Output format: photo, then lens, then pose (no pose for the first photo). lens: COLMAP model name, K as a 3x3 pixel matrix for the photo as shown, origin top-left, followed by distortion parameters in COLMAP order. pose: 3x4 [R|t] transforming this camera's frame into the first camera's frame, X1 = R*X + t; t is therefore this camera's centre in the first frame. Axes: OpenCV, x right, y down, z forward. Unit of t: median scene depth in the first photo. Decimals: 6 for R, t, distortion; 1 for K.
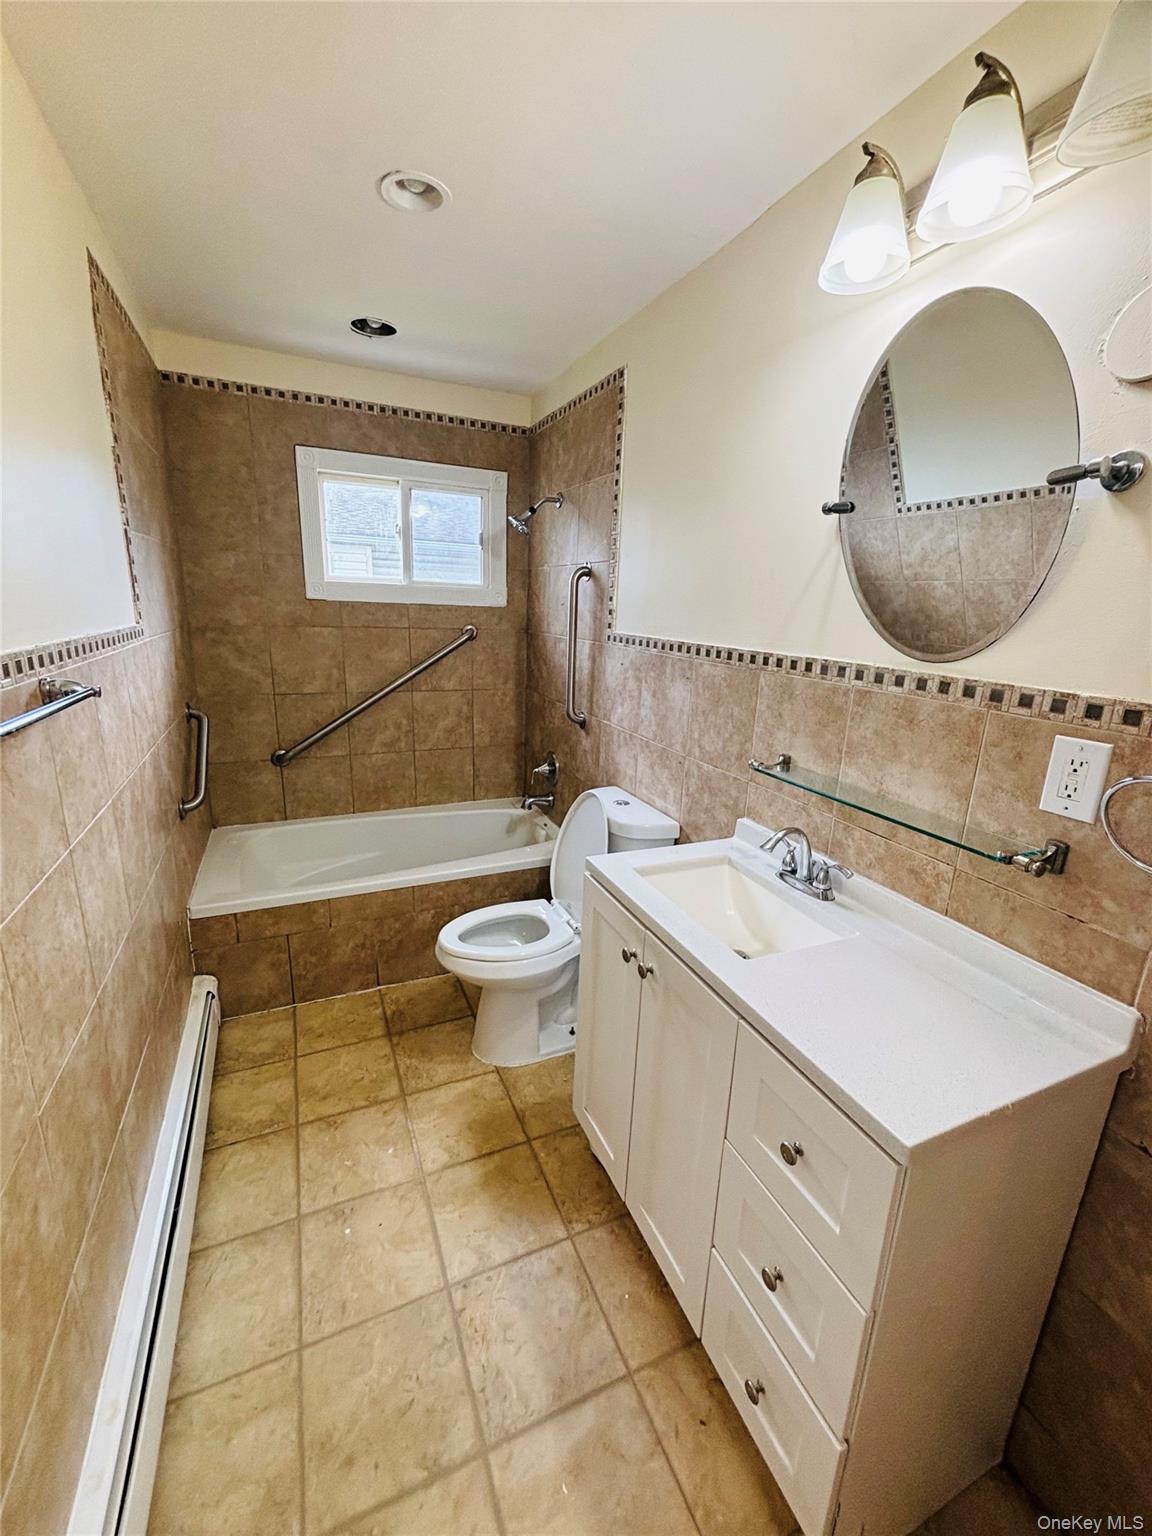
lens RADIAL K [[618.5, 0, 571.7], [0, 618.5, 768.8], [0, 0, 1]] dist [0.007348, 0.000012]
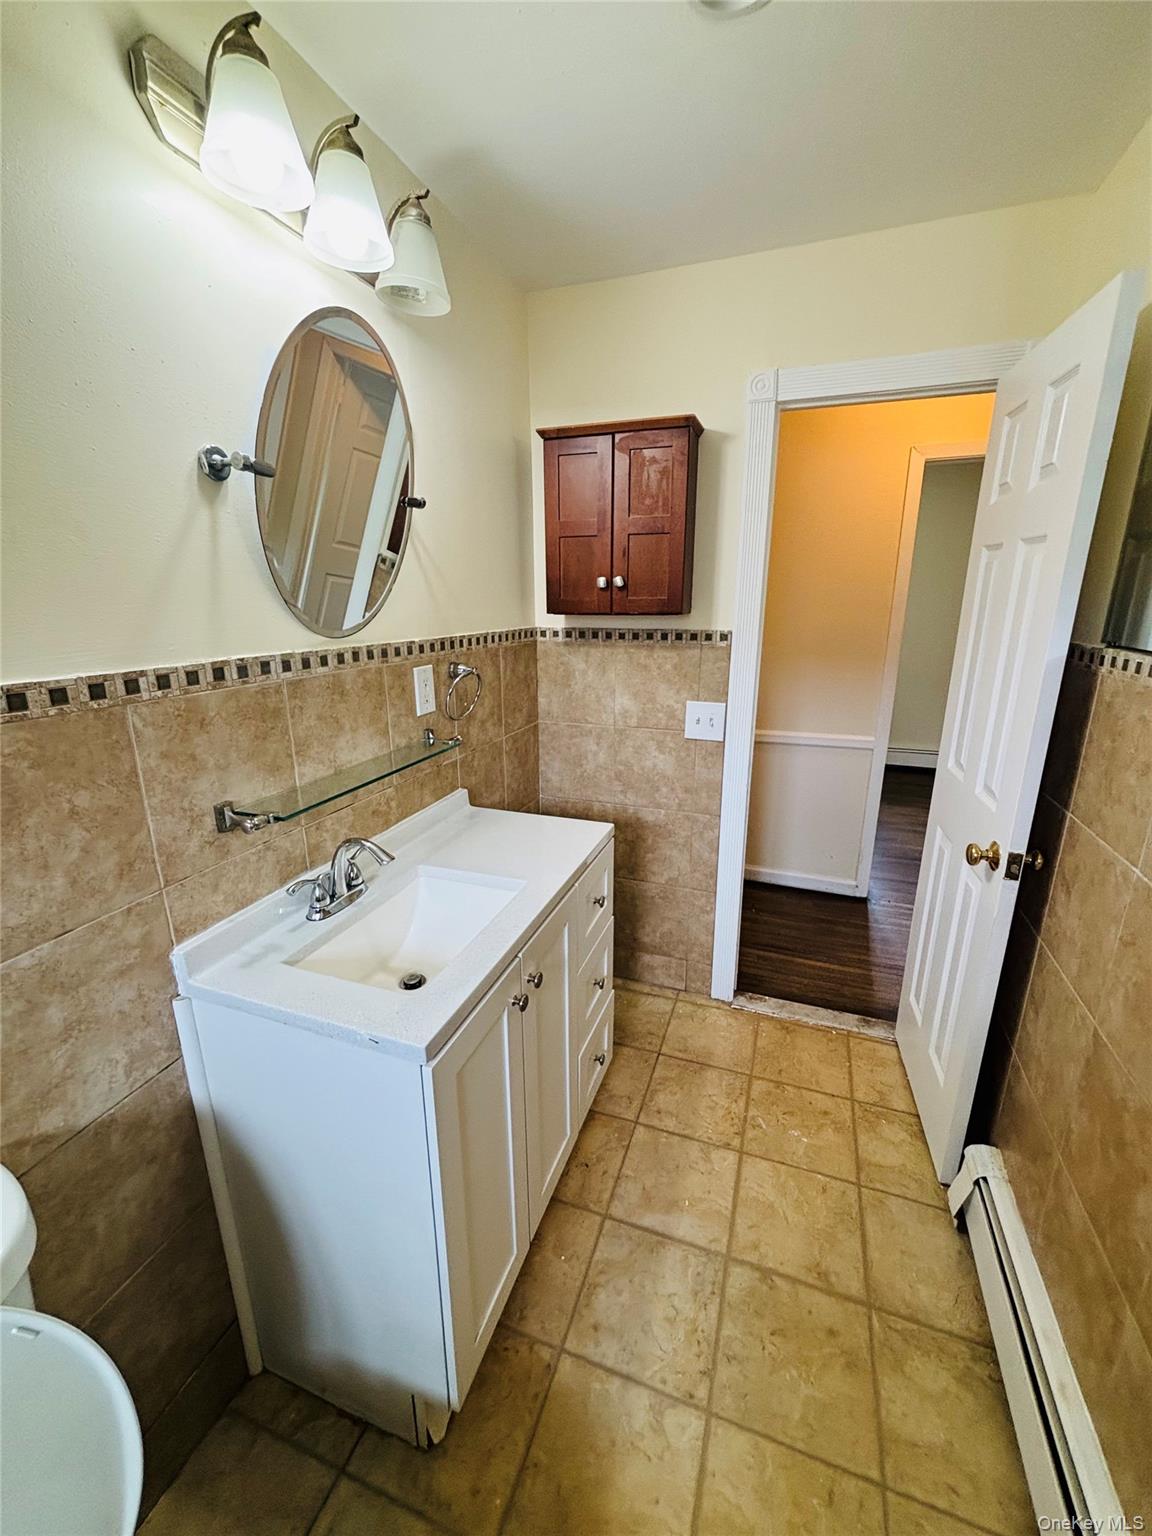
lens RADIAL K [[618.5, 0, 591.3], [0, 618.5, 762.4], [0, 0, 1]] dist [0.007348, 0.000012]
pose [[-0.732528, -0.218123, 0.644845, -0.465742], [0.147601, 0.873846, 0.463256, -0.379854], [-0.664542, 0.434528, -0.607922, 1.316295]]
